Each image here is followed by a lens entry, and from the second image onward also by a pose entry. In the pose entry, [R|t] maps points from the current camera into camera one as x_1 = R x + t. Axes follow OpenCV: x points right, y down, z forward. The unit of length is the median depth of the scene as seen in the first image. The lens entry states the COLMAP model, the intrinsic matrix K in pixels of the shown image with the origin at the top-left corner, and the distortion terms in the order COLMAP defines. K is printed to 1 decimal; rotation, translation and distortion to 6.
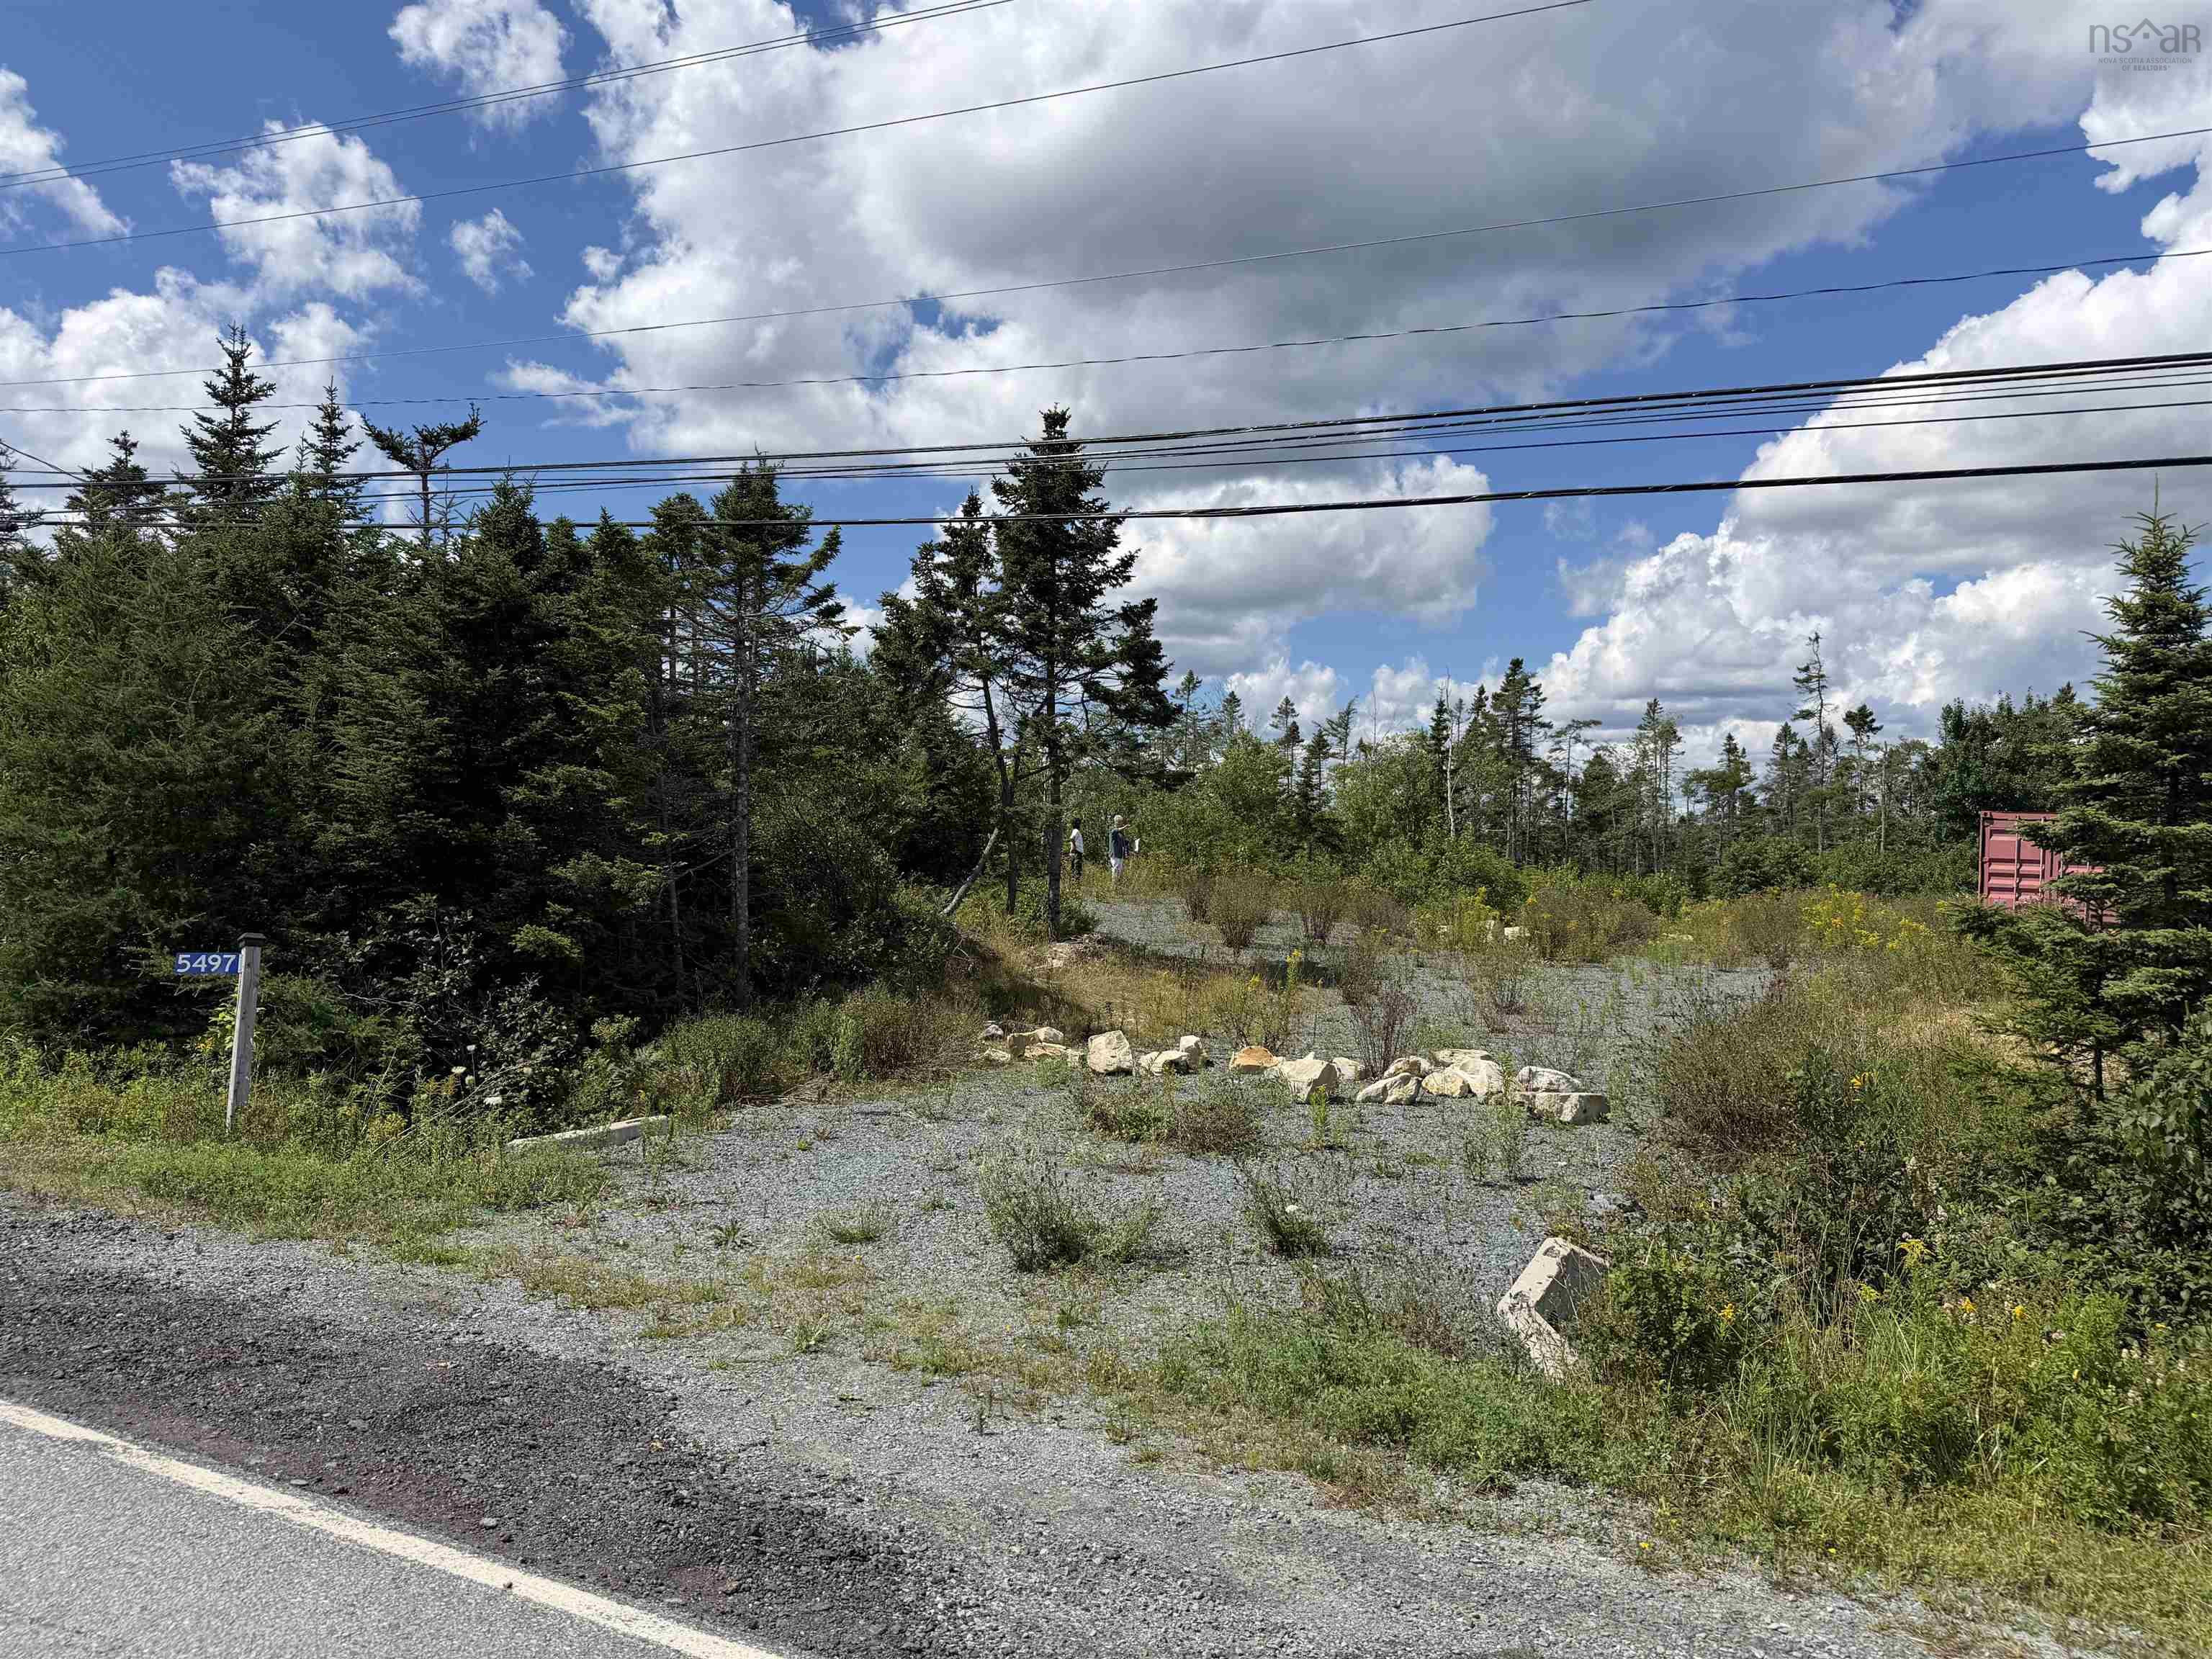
lens RADIAL K [[1638.1, 0, 1106.0], [0, 1638.1, 829.5], [0, 0, 1]] dist [0.028649, -0.046357]
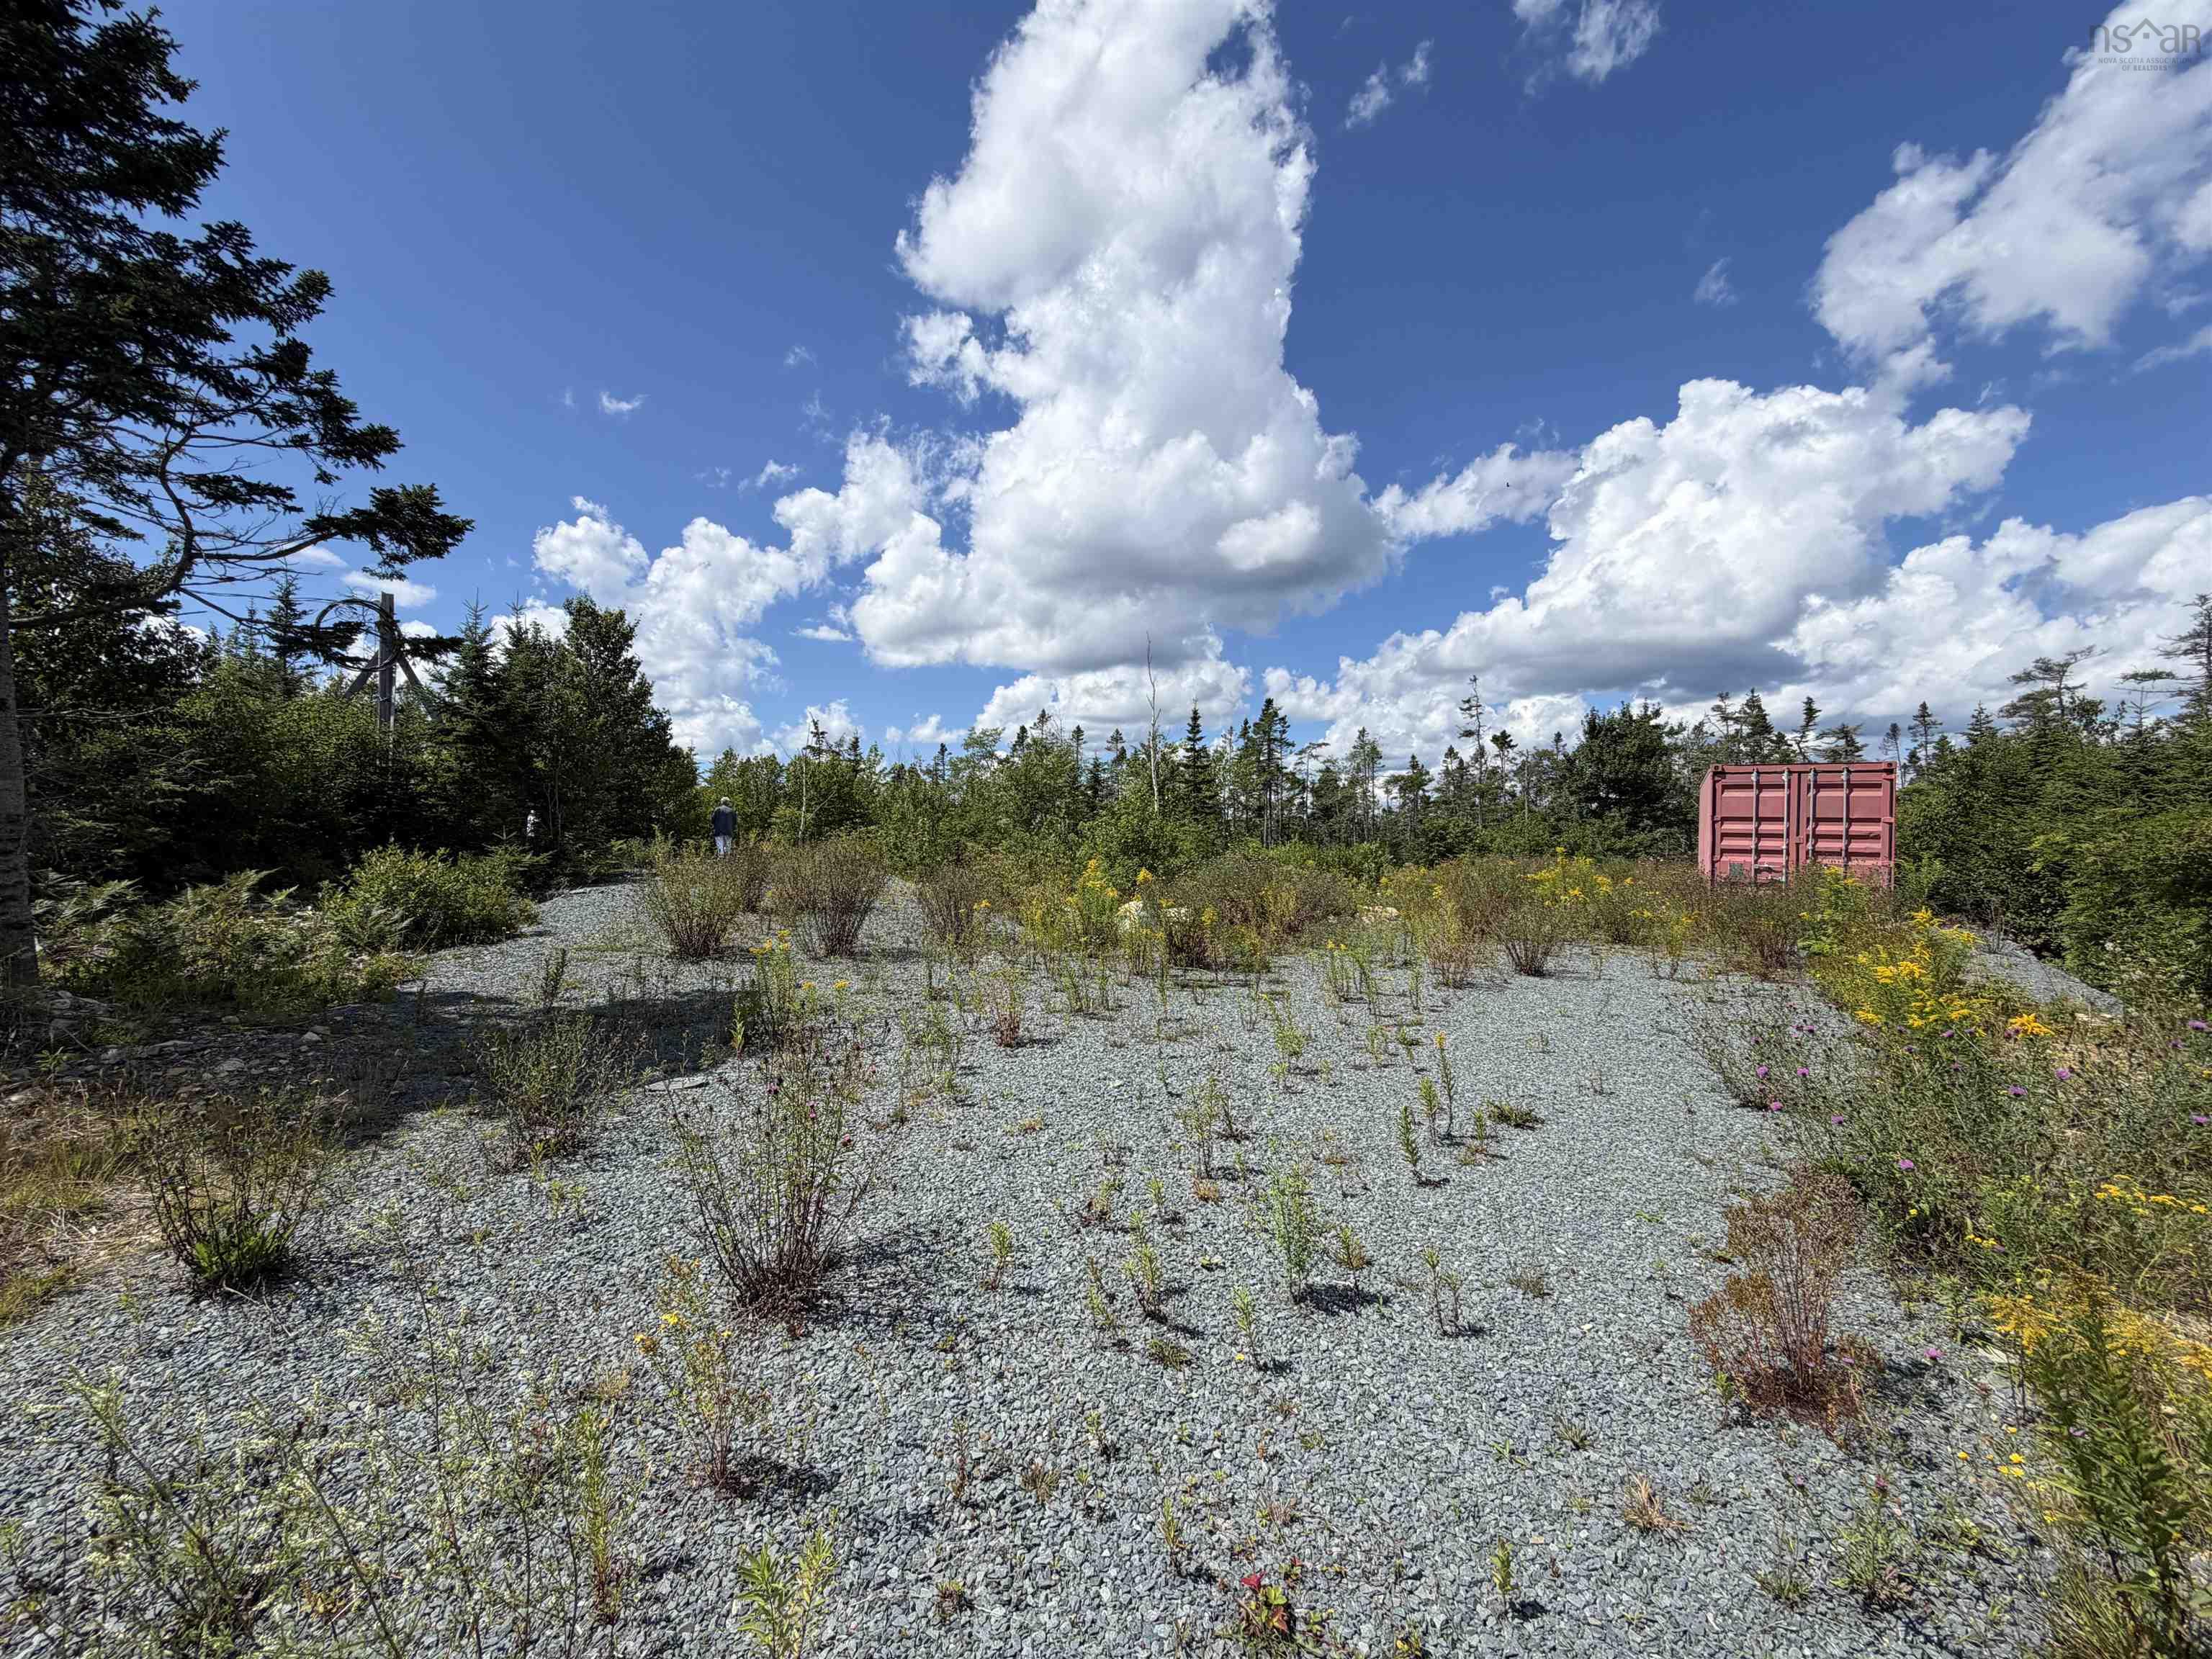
lens RADIAL K [[913.0, 0, 1106.0], [0, 913.0, 829.5], [0, 0, 1]] dist [-0.001514, -0.000206]
pose [[0.999047, -0.010783, 0.042283, 0.383679], [0.010743, 0.999942, 0.001170, 0.043048], [-0.042293, -0.000715, 0.999105, 1.100979]]
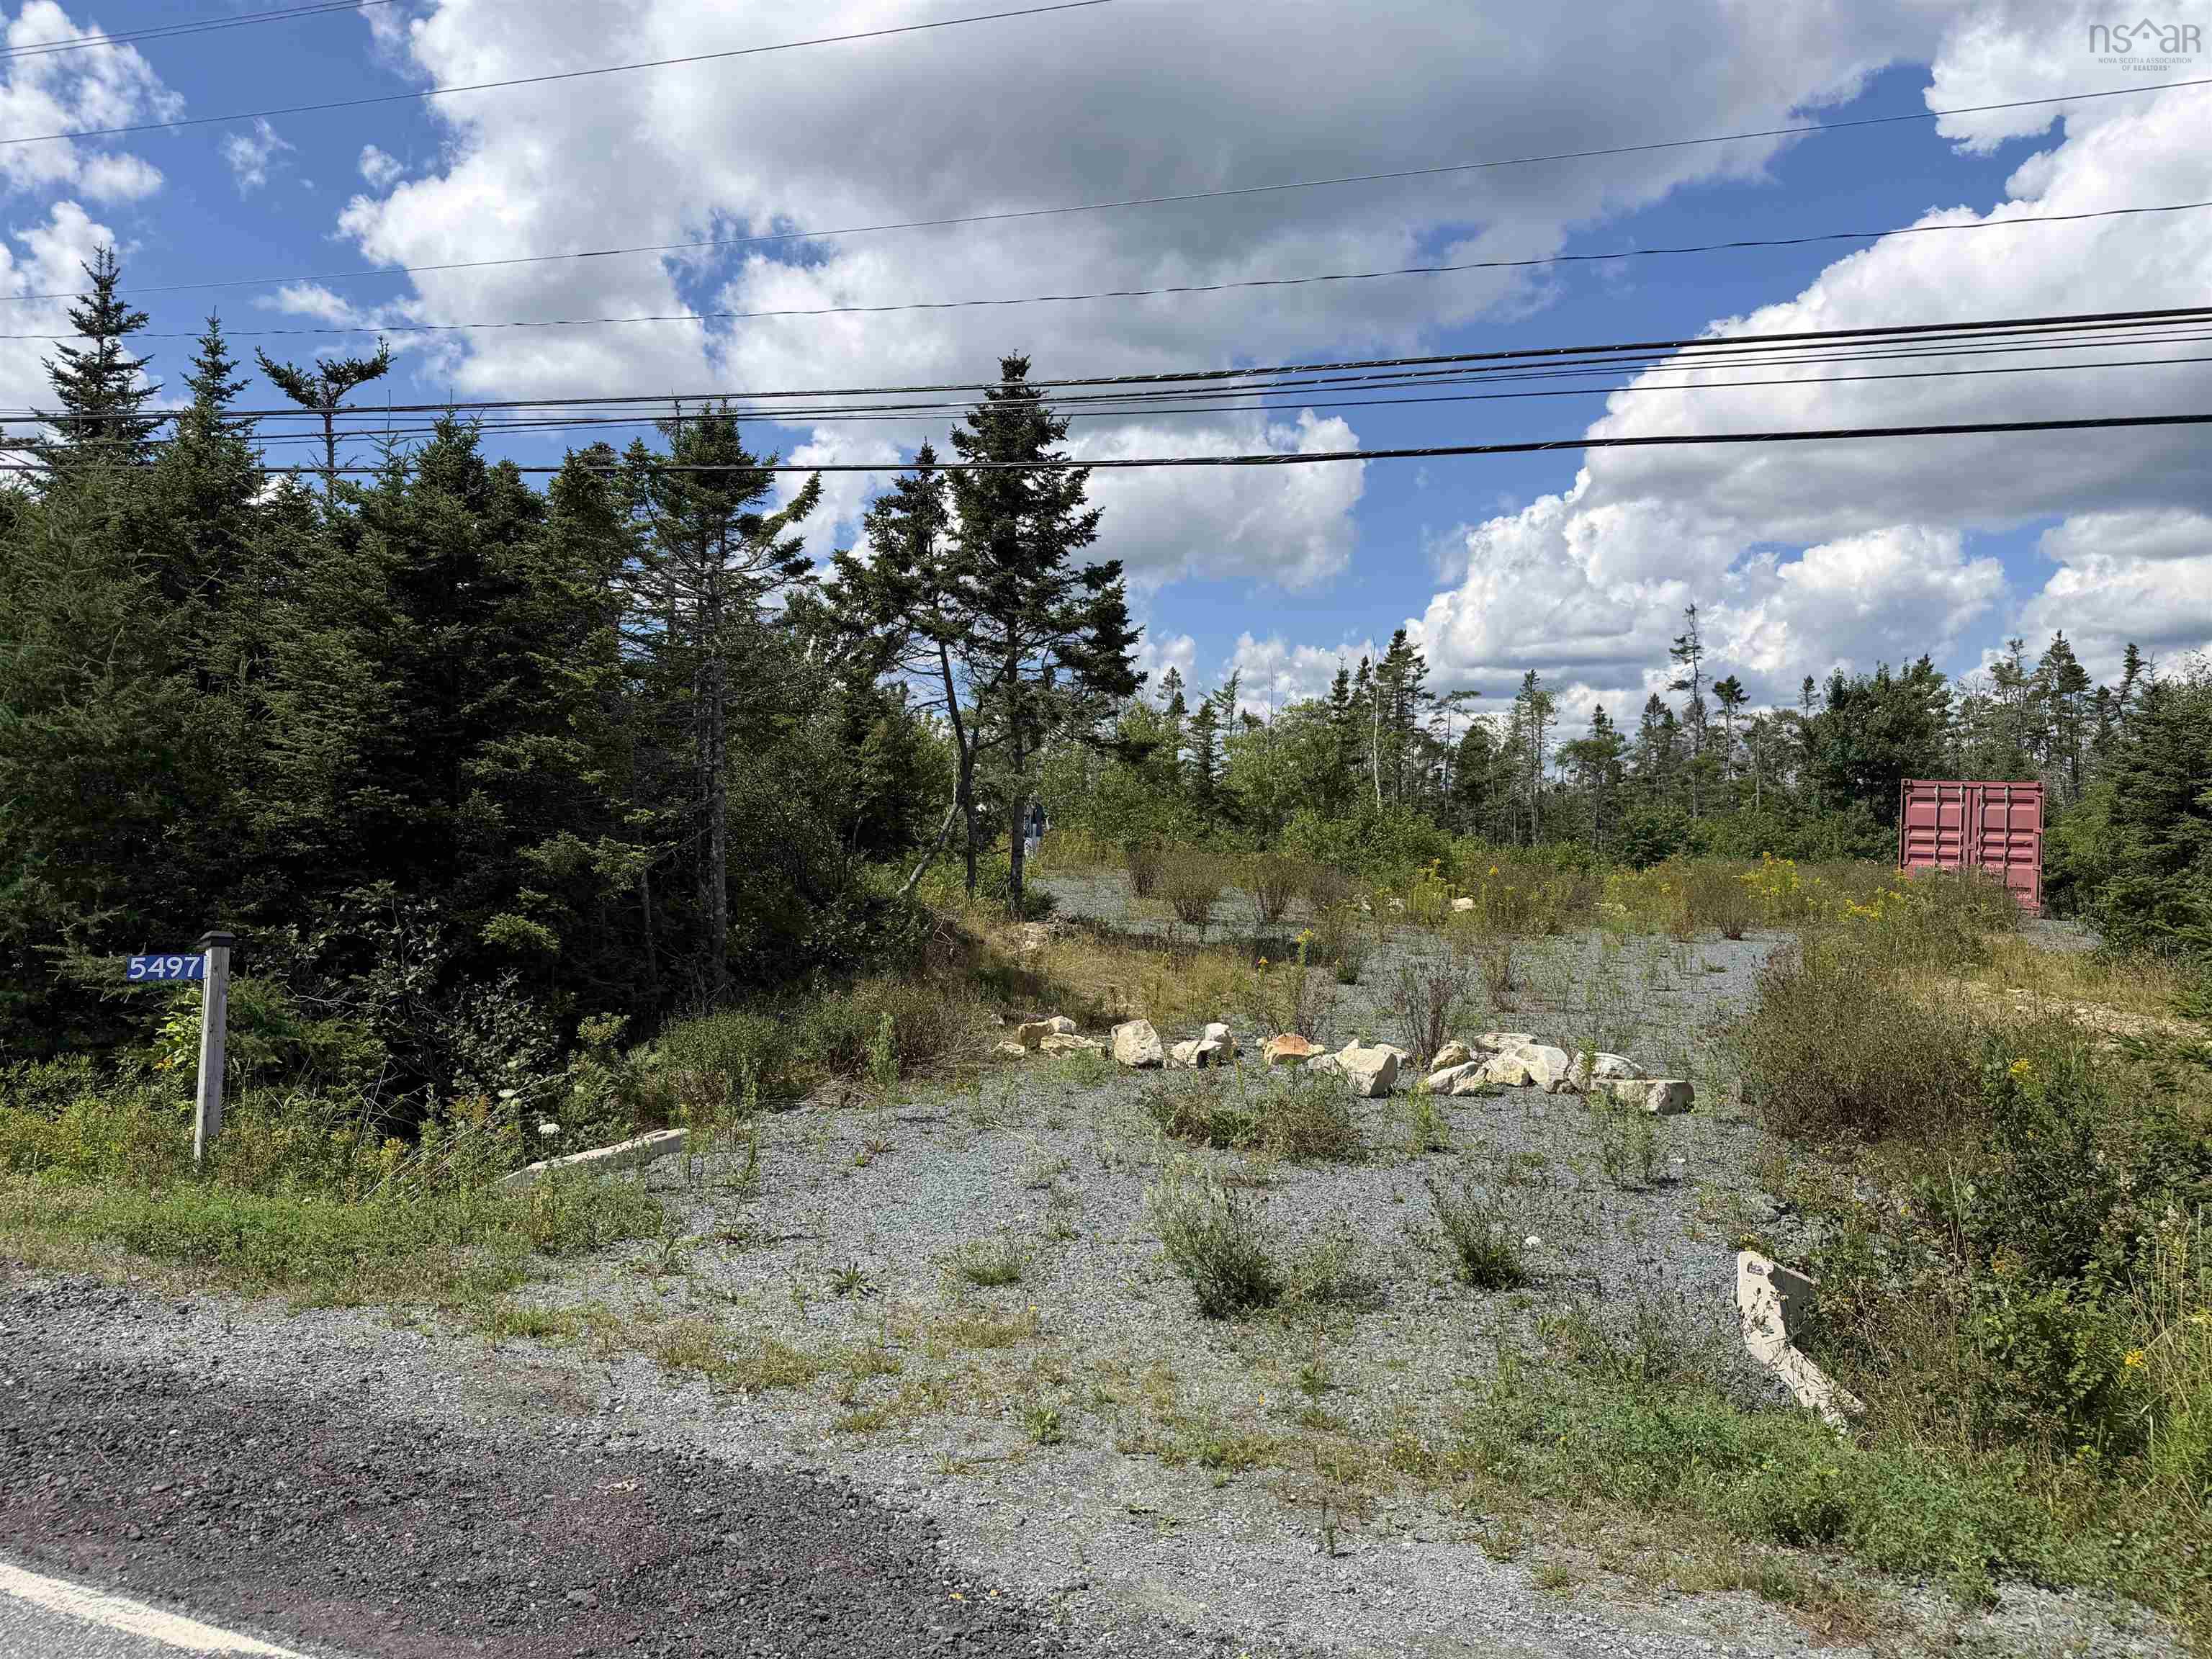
lens RADIAL K [[1638.1, 0, 1106.0], [0, 1638.1, 829.5], [0, 0, 1]] dist [0.028649, -0.046357]
pose [[0.996185, -0.007224, 0.086967, -0.091898], [0.005731, 0.999832, 0.017405, -0.001219], [-0.087078, -0.016840, 0.996059, 0.076363]]
